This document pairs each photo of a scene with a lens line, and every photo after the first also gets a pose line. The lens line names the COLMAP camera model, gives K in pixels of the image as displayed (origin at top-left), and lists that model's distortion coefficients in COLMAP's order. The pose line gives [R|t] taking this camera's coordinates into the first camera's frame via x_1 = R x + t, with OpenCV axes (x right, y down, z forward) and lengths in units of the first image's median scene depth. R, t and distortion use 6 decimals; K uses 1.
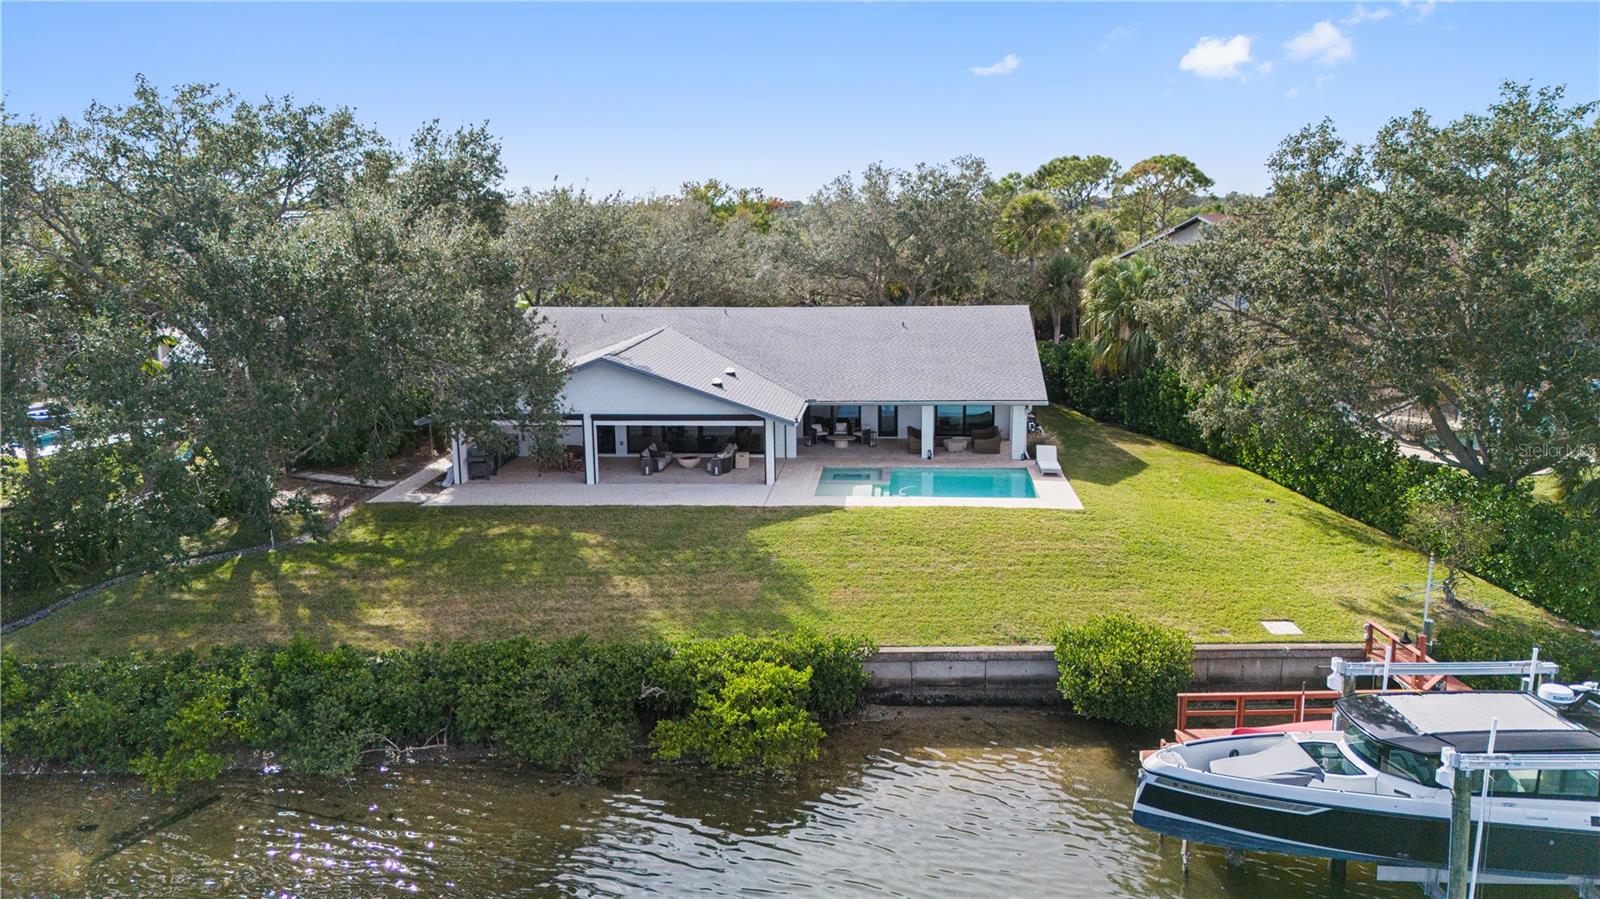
lens RADIAL K [[1219.7, 0, 800.0], [0, 1219.7, 449.5], [0, 0, 1]] dist [0.053465, -0.057777]
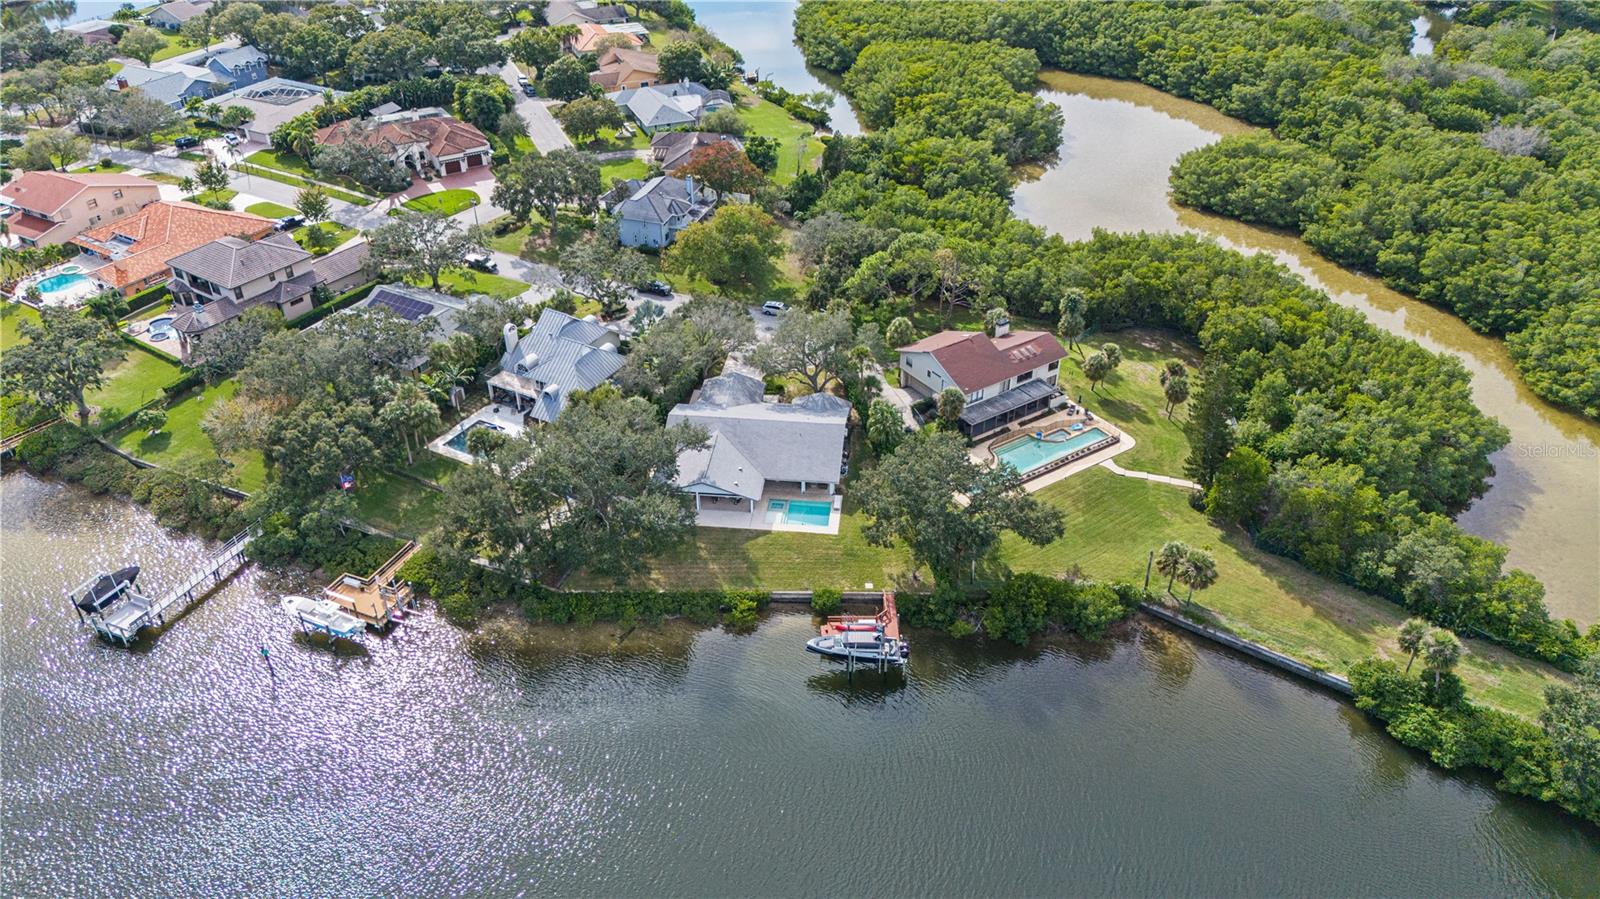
lens RADIAL K [[1219.7, 0, 800.0], [0, 1219.7, 449.5], [0, 0, 1]] dist [0.053465, -0.057777]
pose [[0.999506, 0.019788, -0.024408, 0.232709], [-0.009169, 0.926668, 0.375769, -1.772789], [0.030054, -0.375360, 0.926392, -2.593990]]
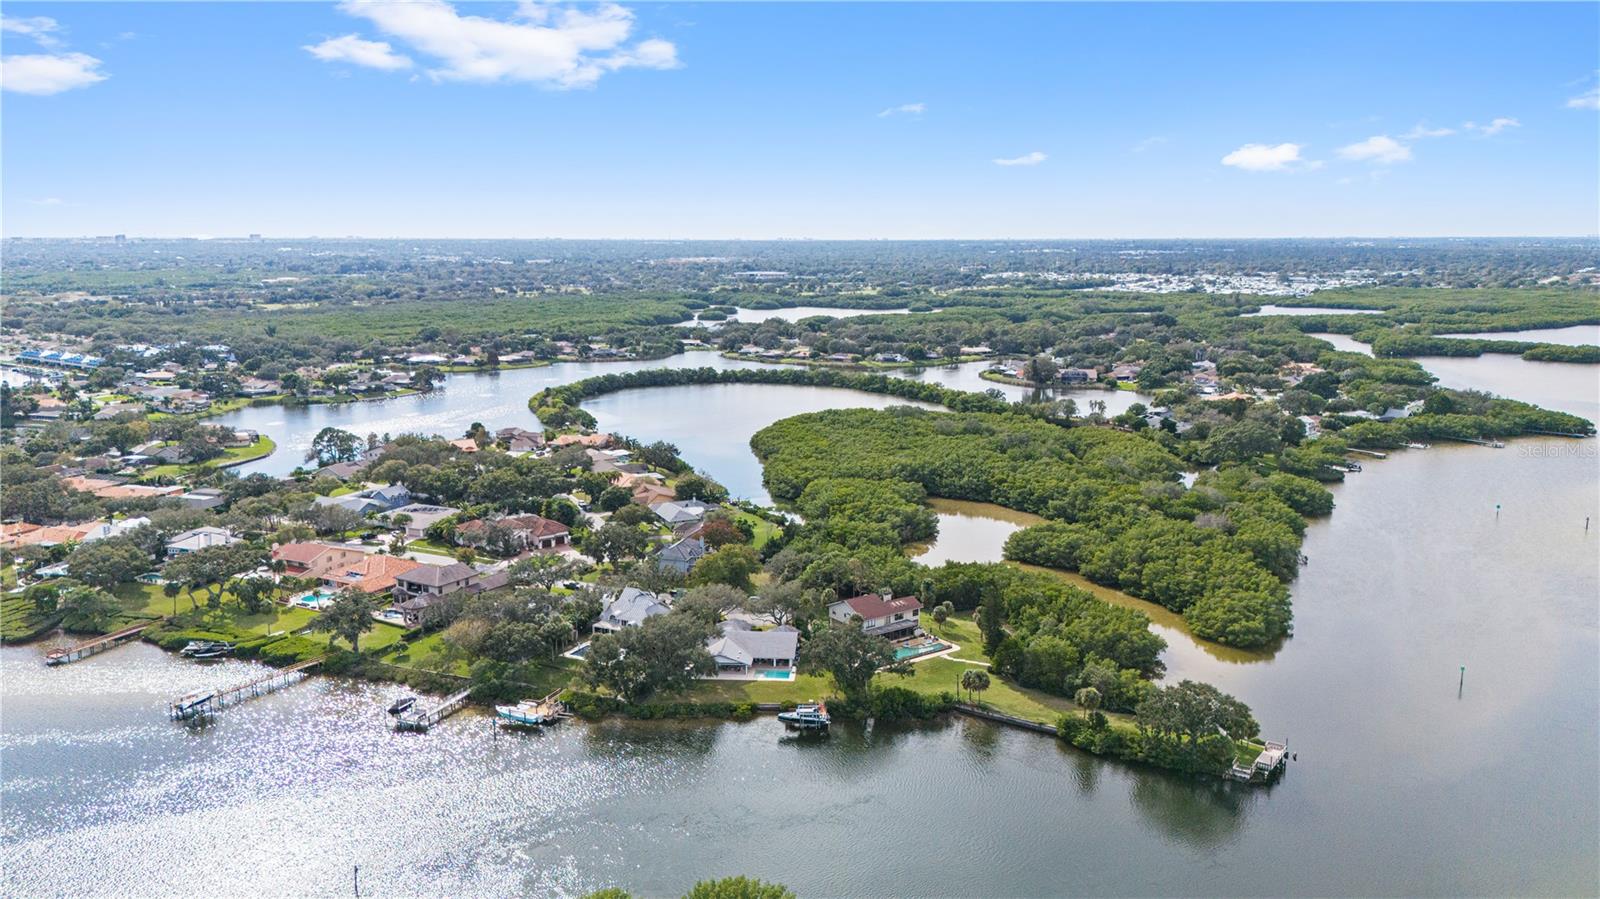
lens RADIAL K [[1219.7, 0, 800.0], [0, 1219.7, 449.5], [0, 0, 1]] dist [0.053465, -0.057777]
pose [[0.999992, 0.002841, 0.002904, 0.276755], [-0.002781, 0.999788, -0.020410, -1.235556], [-0.002961, 0.020402, 0.999787, -6.515701]]
